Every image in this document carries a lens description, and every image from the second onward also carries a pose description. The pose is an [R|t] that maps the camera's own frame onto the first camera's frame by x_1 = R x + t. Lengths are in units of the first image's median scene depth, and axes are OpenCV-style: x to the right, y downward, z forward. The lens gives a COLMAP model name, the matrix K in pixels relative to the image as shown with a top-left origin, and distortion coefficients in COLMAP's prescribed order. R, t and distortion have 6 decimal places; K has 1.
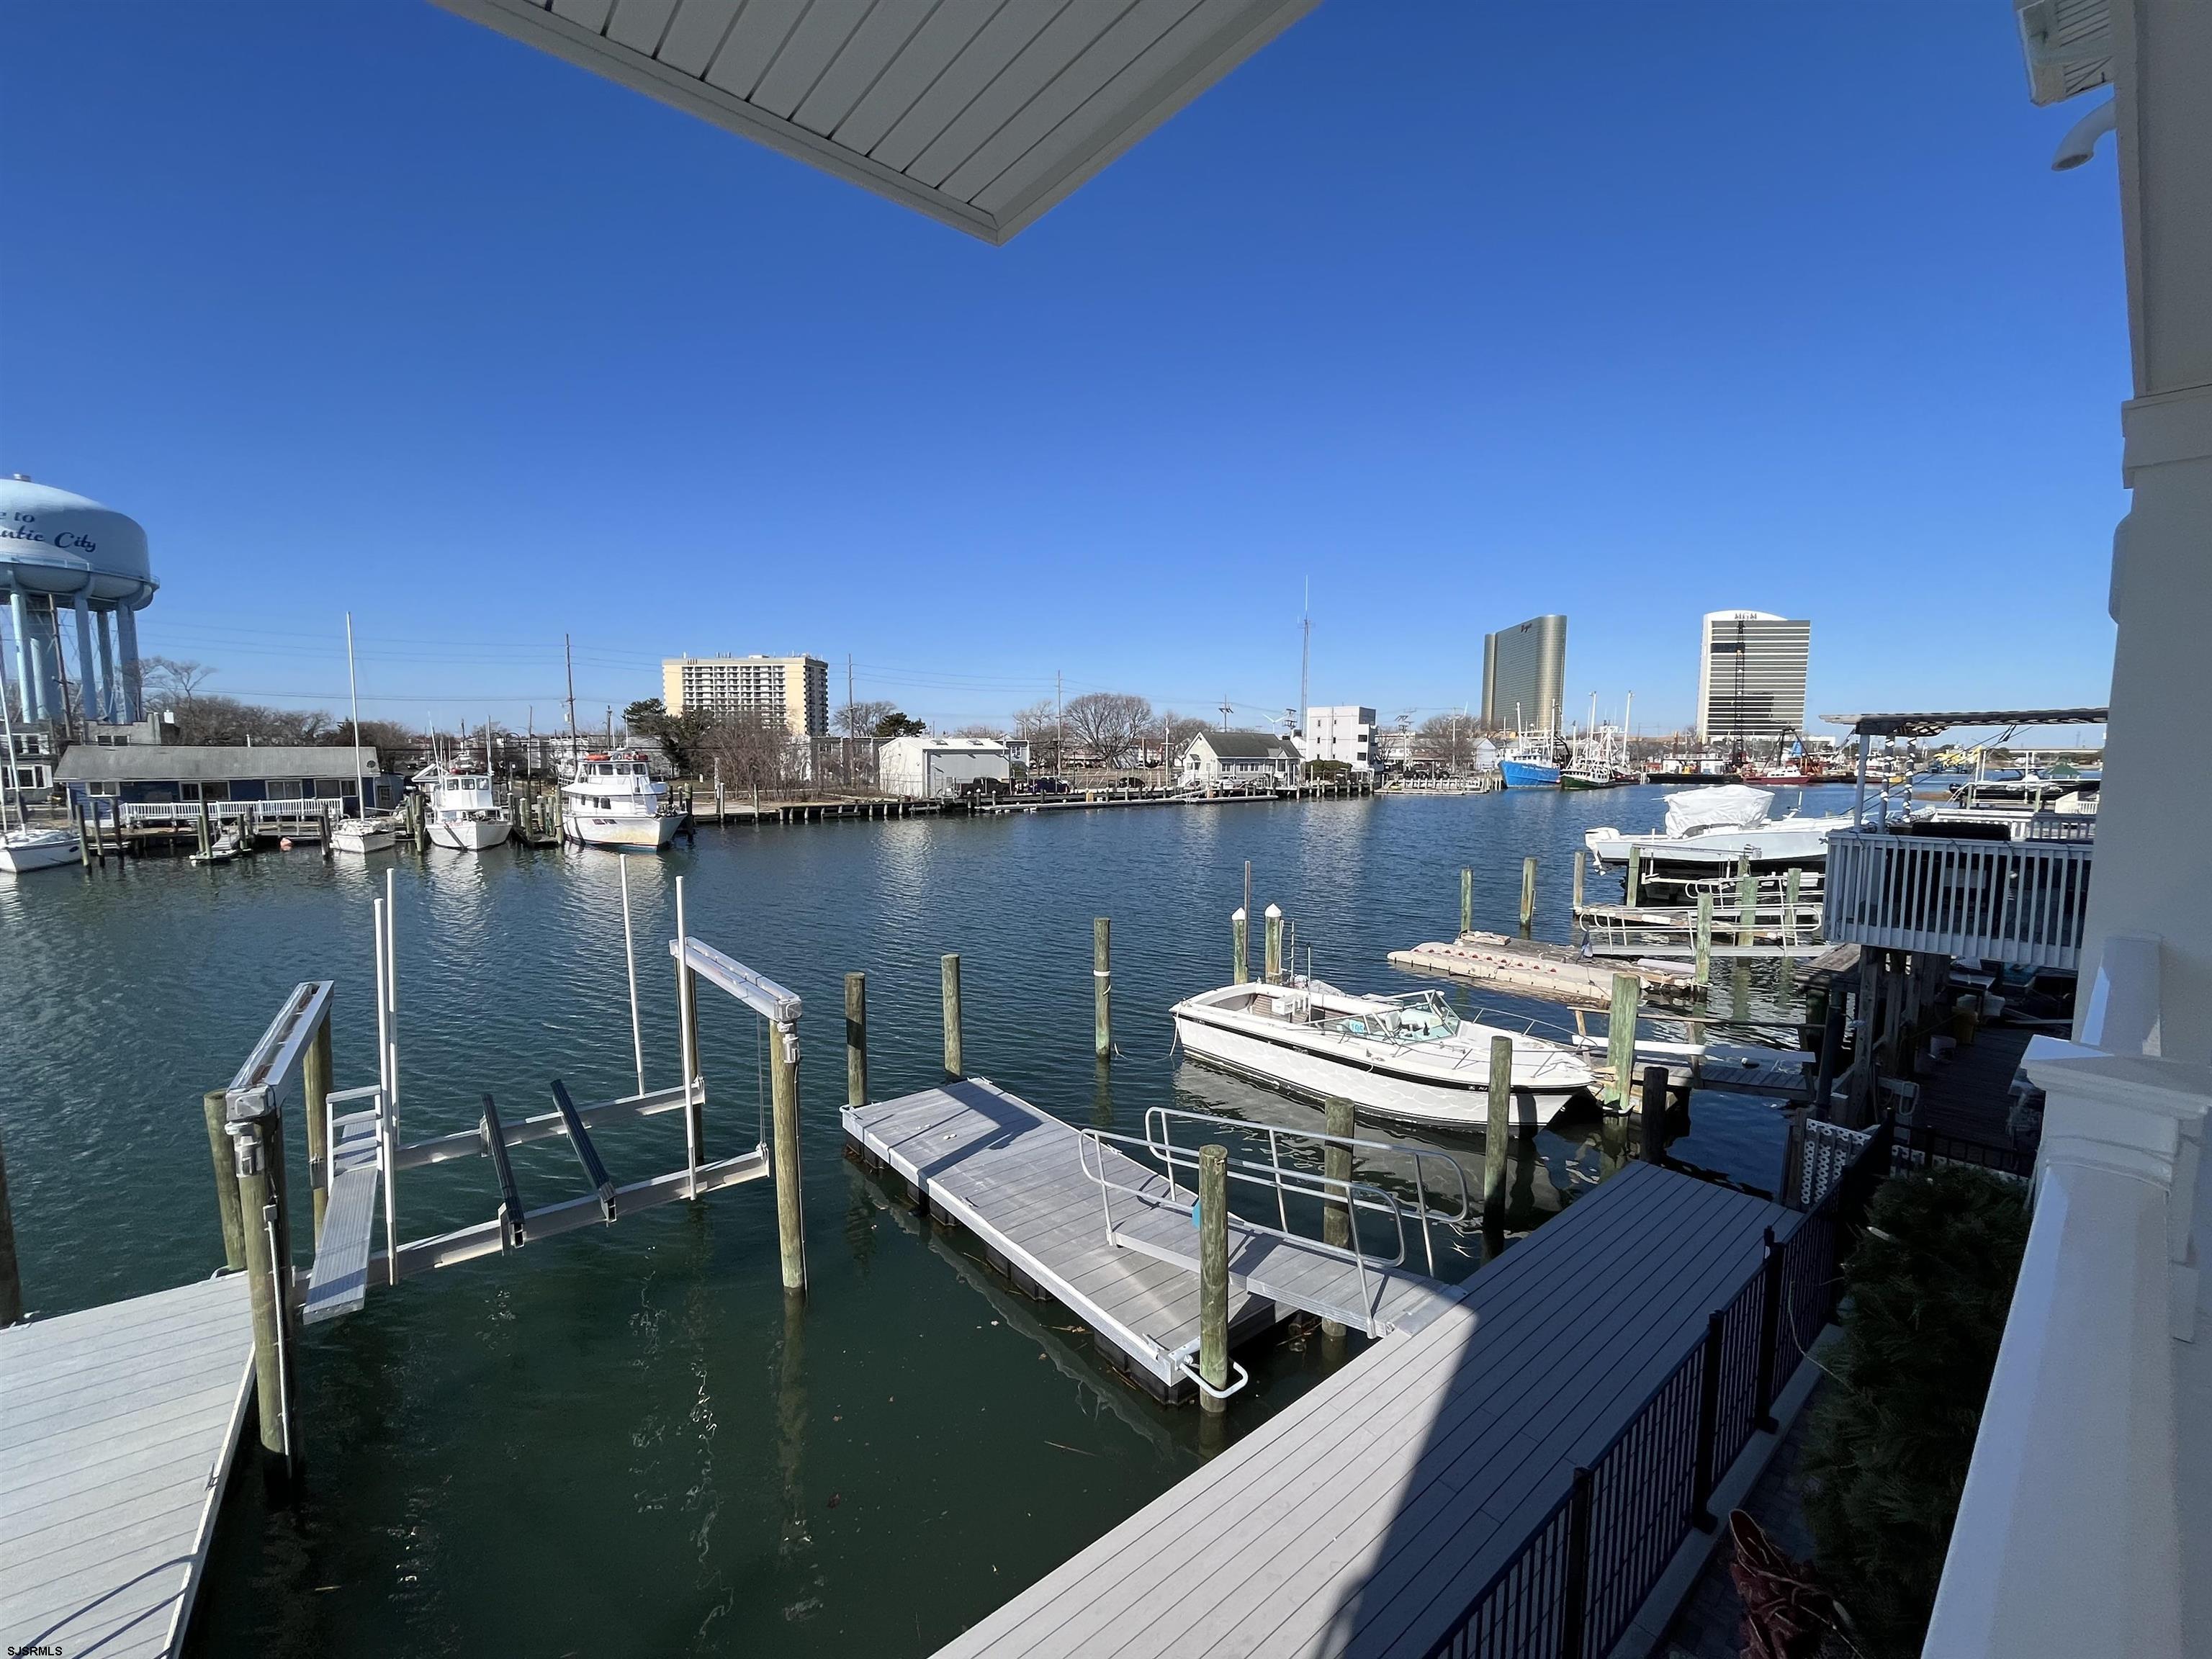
lens RADIAL K [[894.7, 0, 1100.1], [0, 894.7, 835.2], [0, 0, 1]] dist [-0.000732, -0.000470]
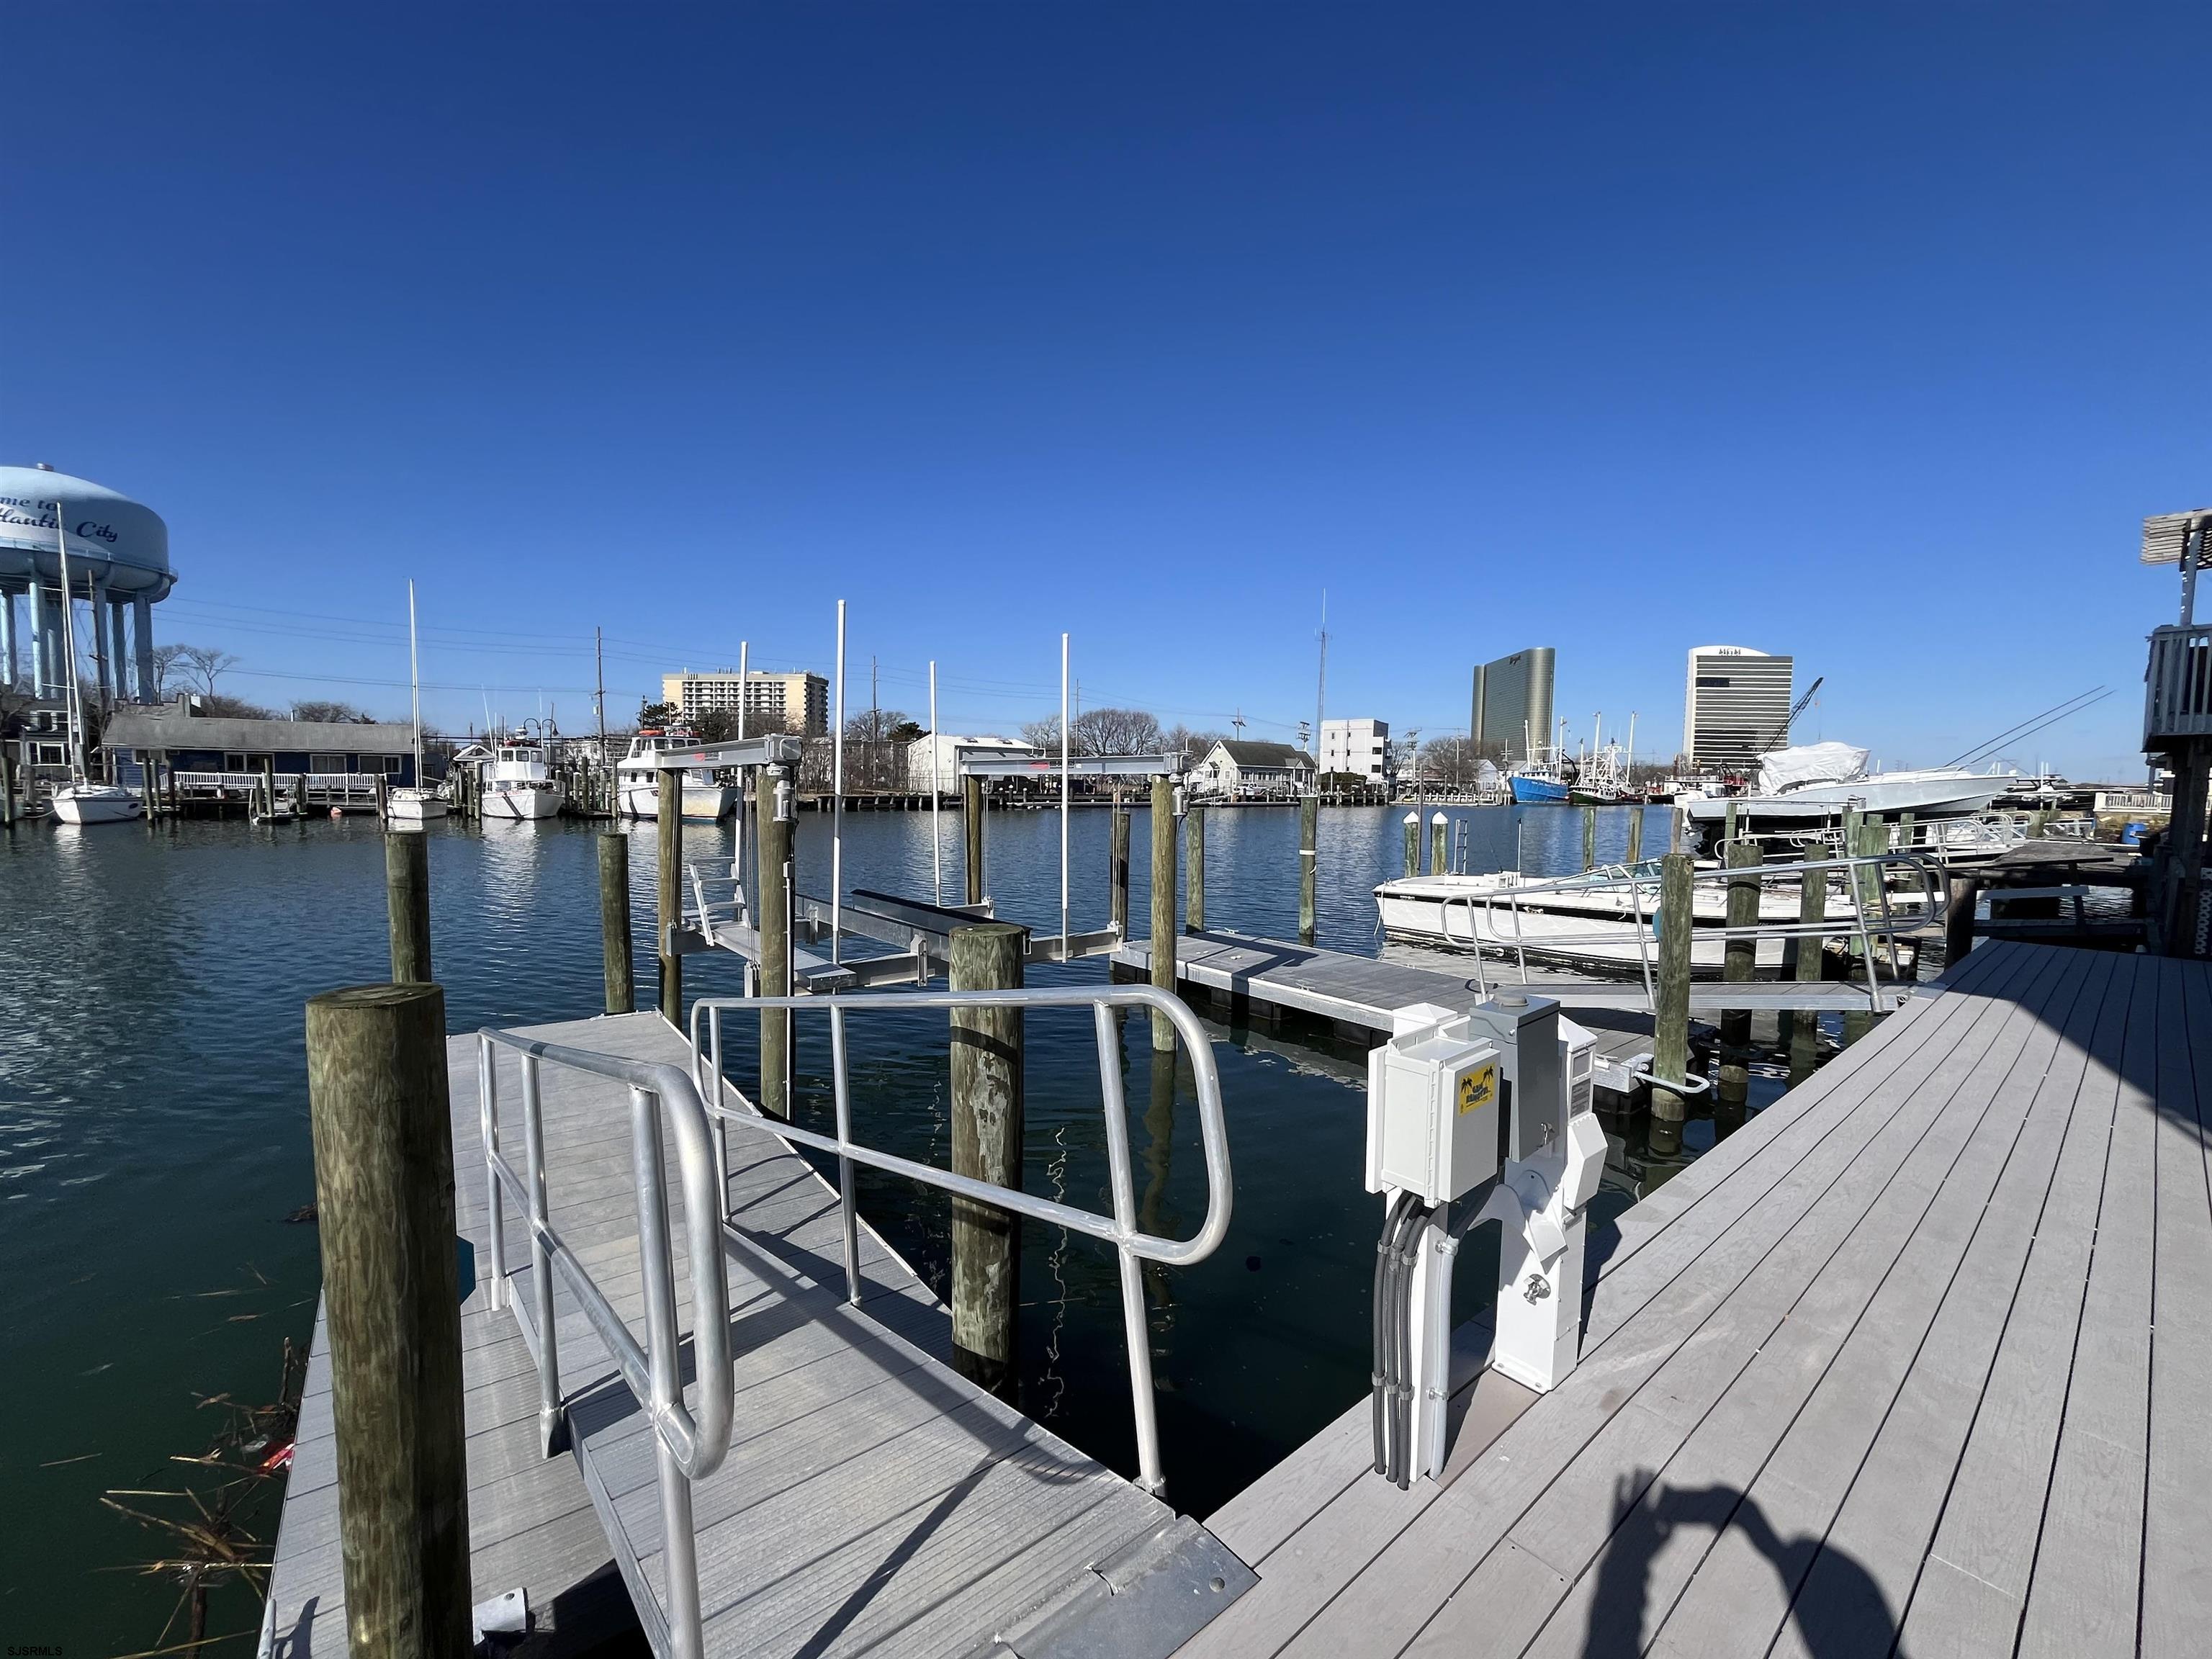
lens RADIAL K [[892.5, 0, 1099.2], [0, 892.5, 839.8], [0, 0, 1]] dist [-0.002756, -0.000248]
pose [[0.999795, 0.013792, 0.014806, -0.073741], [-0.013391, 0.999550, -0.026847, 0.051149], [-0.015169, 0.026643, 0.999530, 0.000862]]
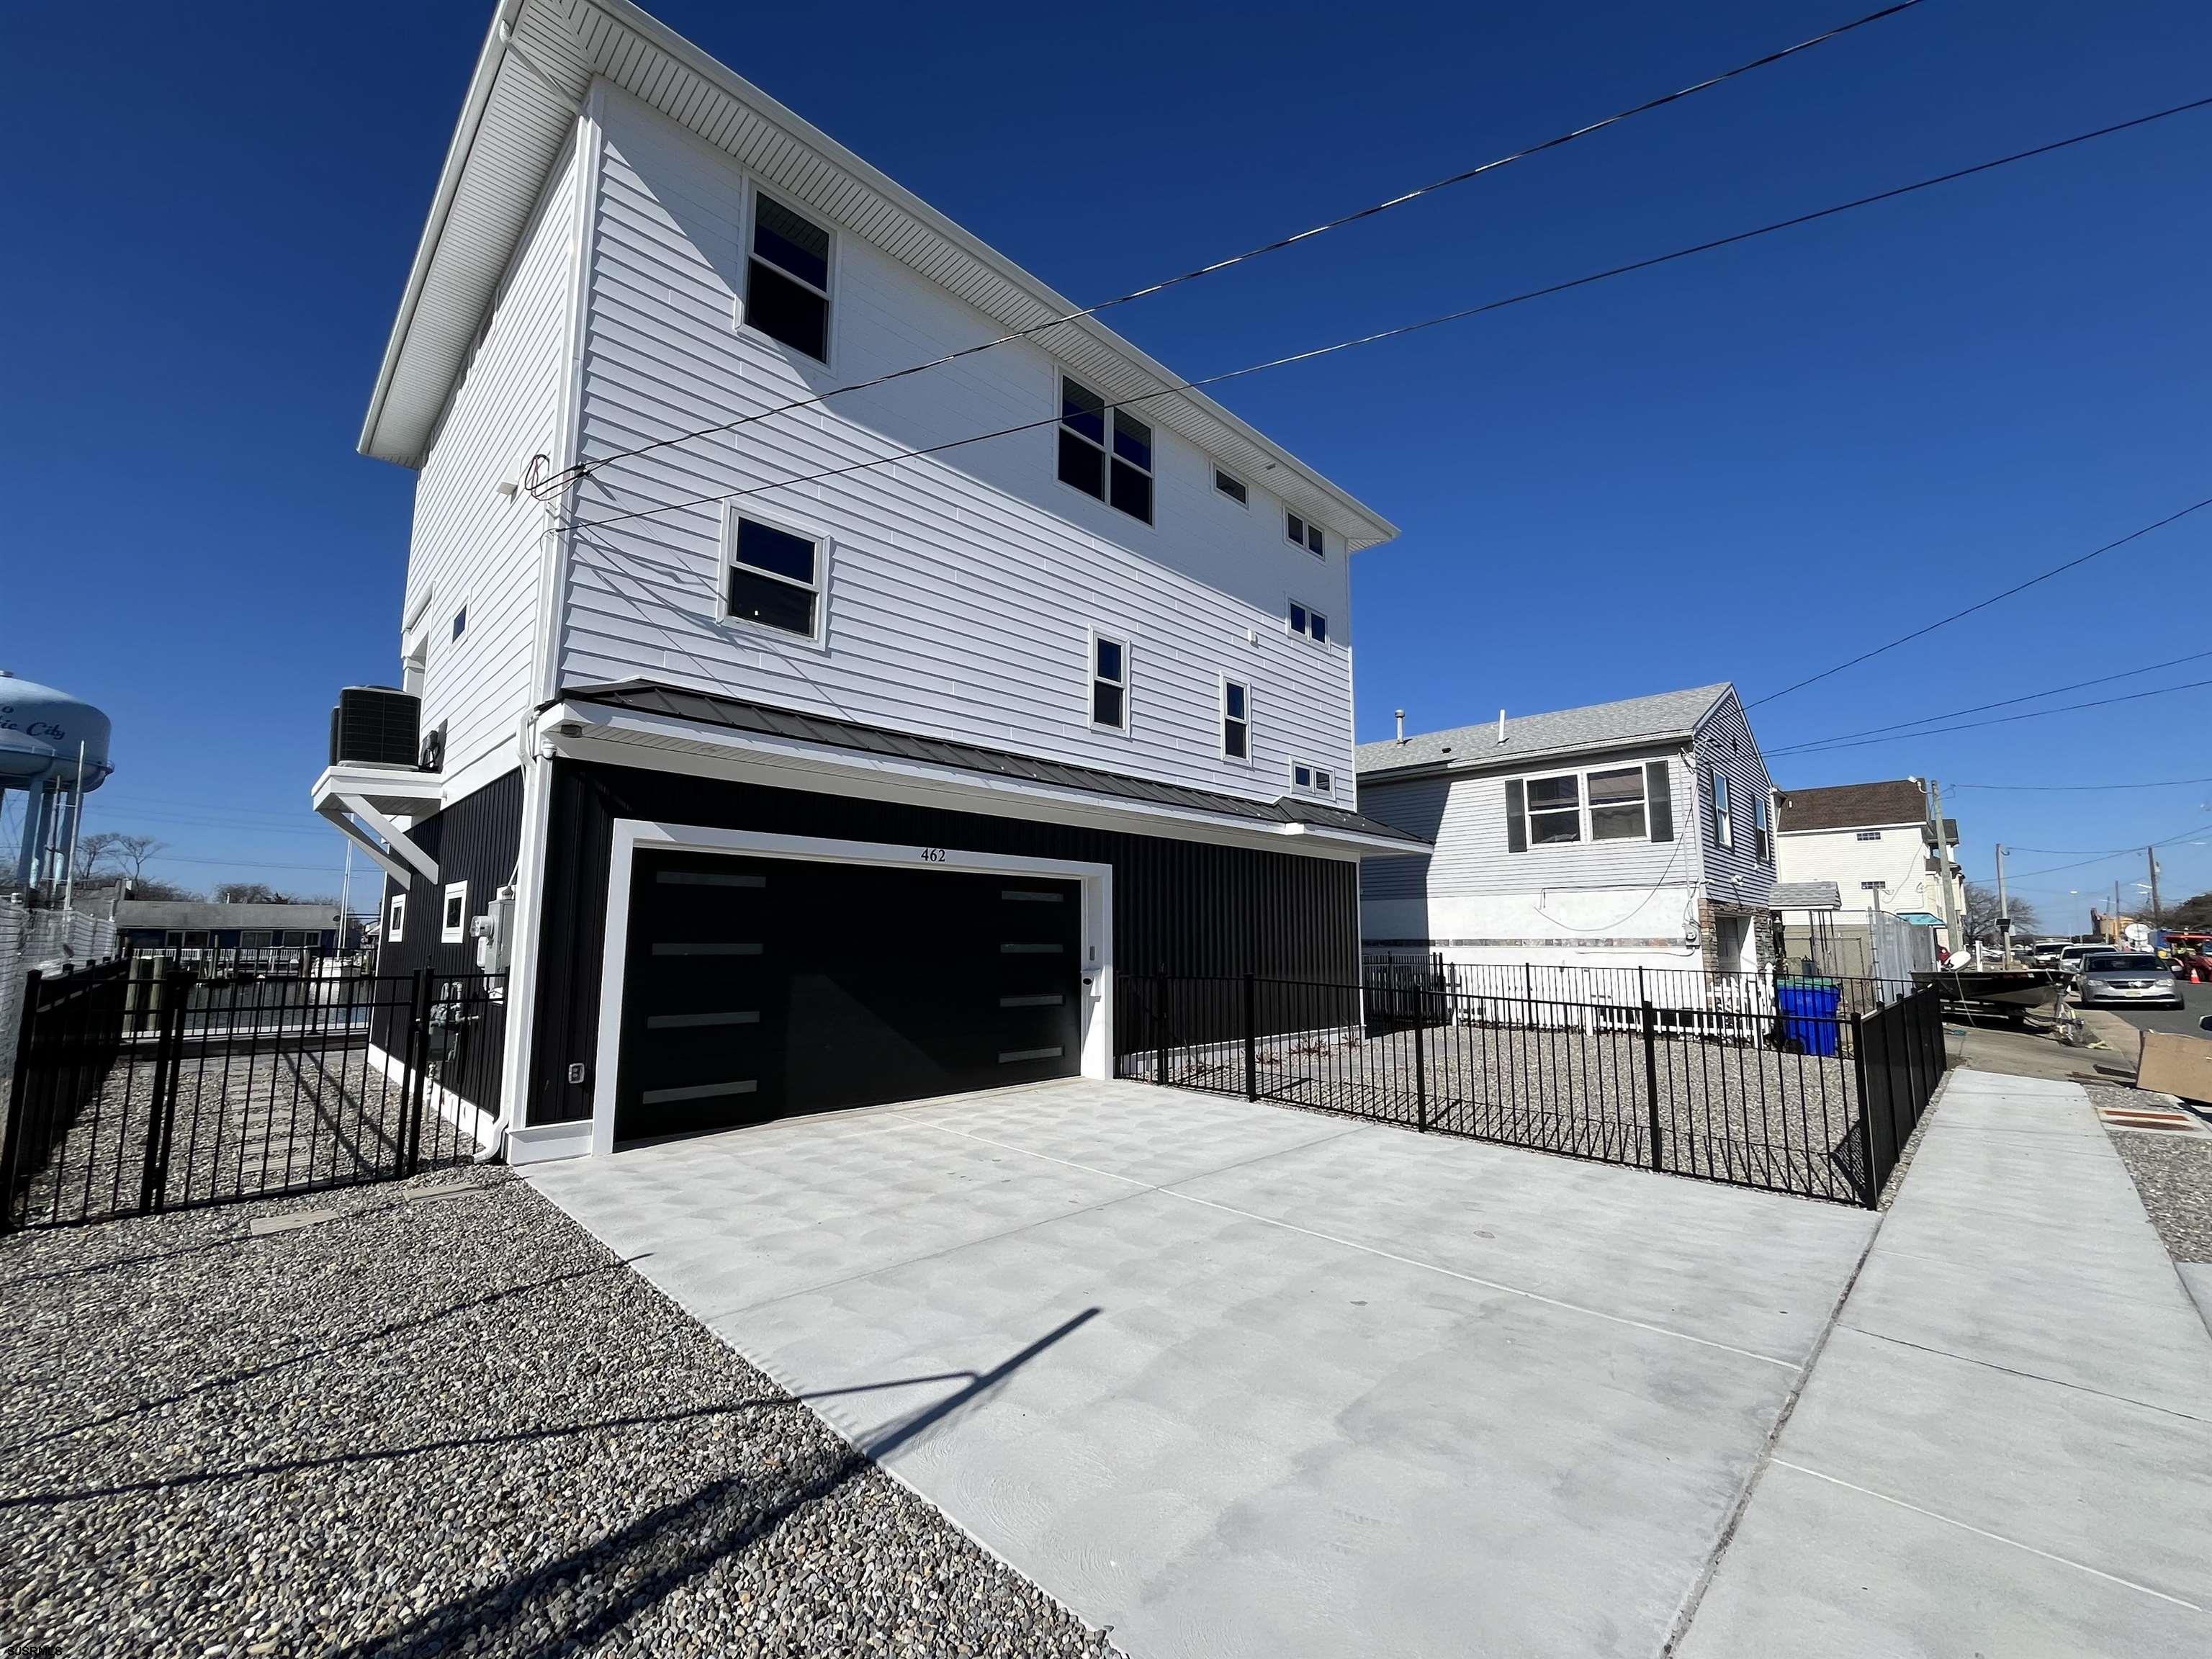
lens RADIAL K [[896.1, 0, 1099.5], [0, 896.1, 835.5], [0, 0, 1]] dist [-0.002975, -0.000077]
pose [[0.996660, 0.005903, 0.081452, 0.090606], [0.011506, 0.977284, -0.211622, 0.080294], [-0.080851, 0.211852, 0.973952, -0.263422]]
